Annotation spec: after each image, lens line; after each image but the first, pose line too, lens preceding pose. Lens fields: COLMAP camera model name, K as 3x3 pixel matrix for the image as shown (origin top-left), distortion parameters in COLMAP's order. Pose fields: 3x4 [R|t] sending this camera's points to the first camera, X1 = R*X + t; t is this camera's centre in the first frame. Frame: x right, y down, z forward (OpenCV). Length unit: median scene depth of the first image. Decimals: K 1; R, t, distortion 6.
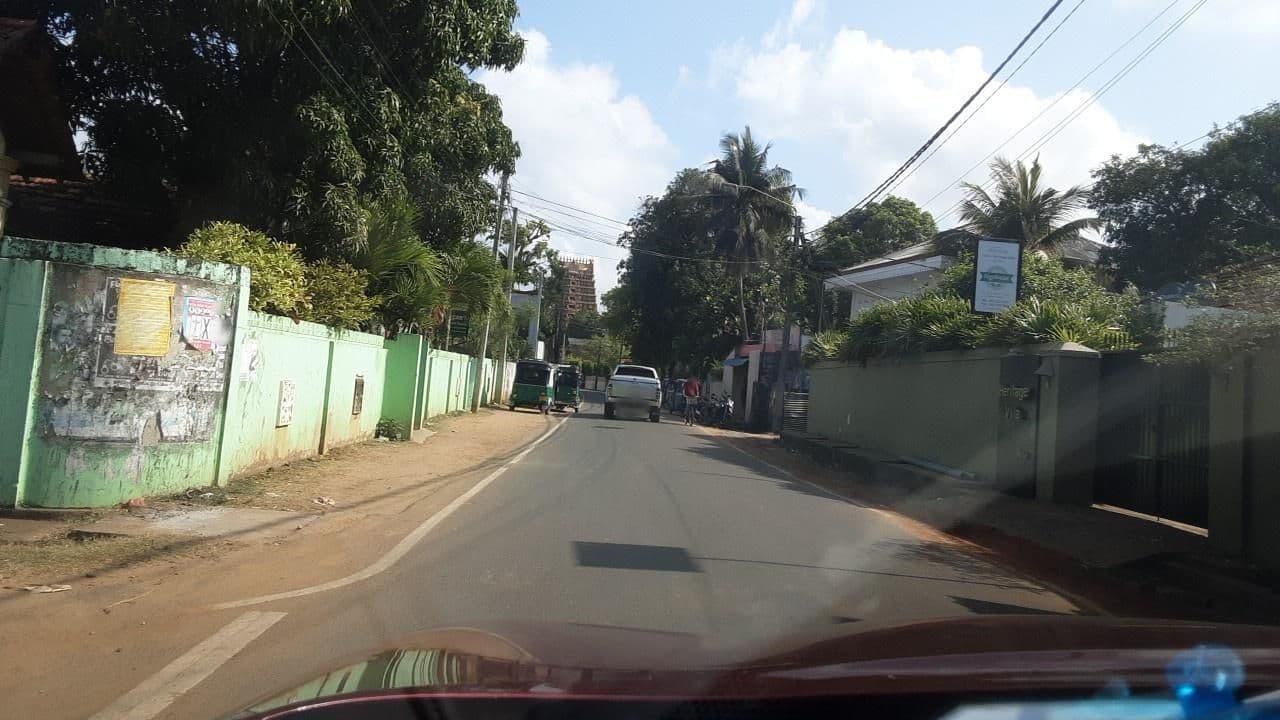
lens RADIAL K [[515.2, 0, 590.7], [0, 515.2, 356.9], [0, 0, 1]] dist [0.000696, -0.000015]
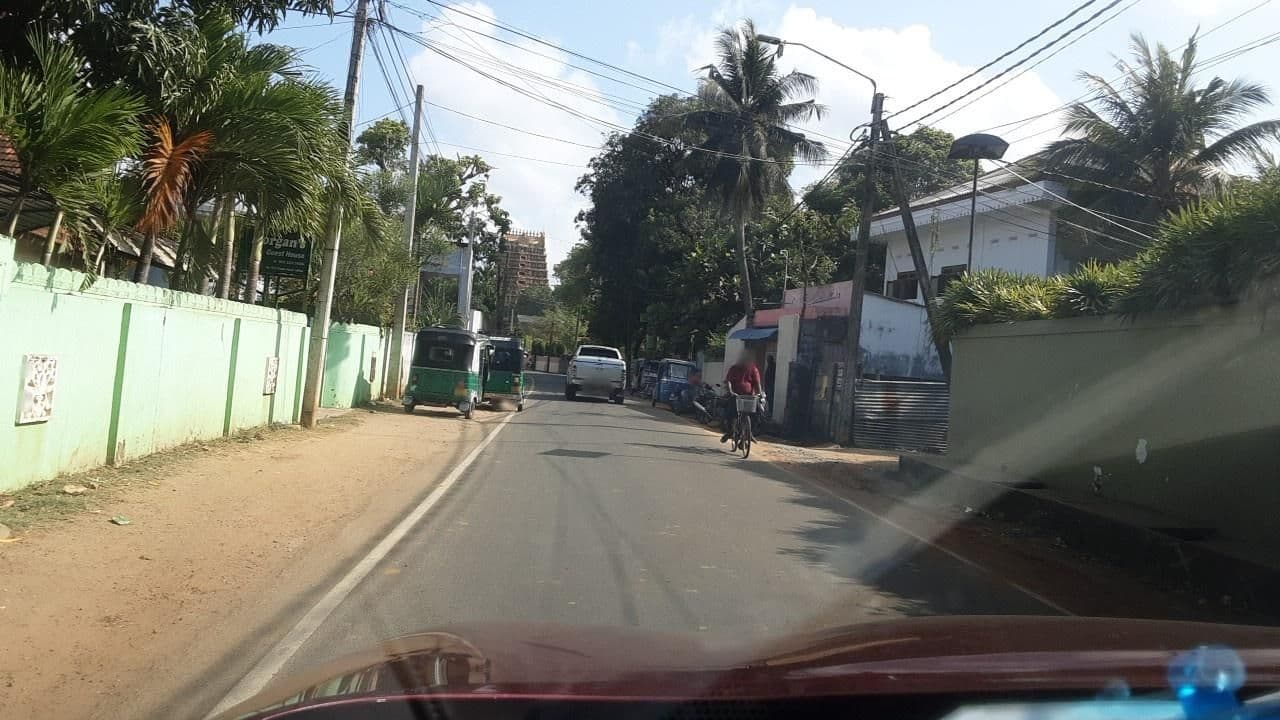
lens RADIAL K [[515.2, 0, 590.7], [0, 515.2, 356.9], [0, 0, 1]] dist [0.000696, -0.000015]
pose [[0.995600, -0.003391, 0.093638, 0.000231], [-0.000139, 0.999291, 0.037663, 0.009301], [-0.093700, -0.037510, 0.994894, 0.203976]]
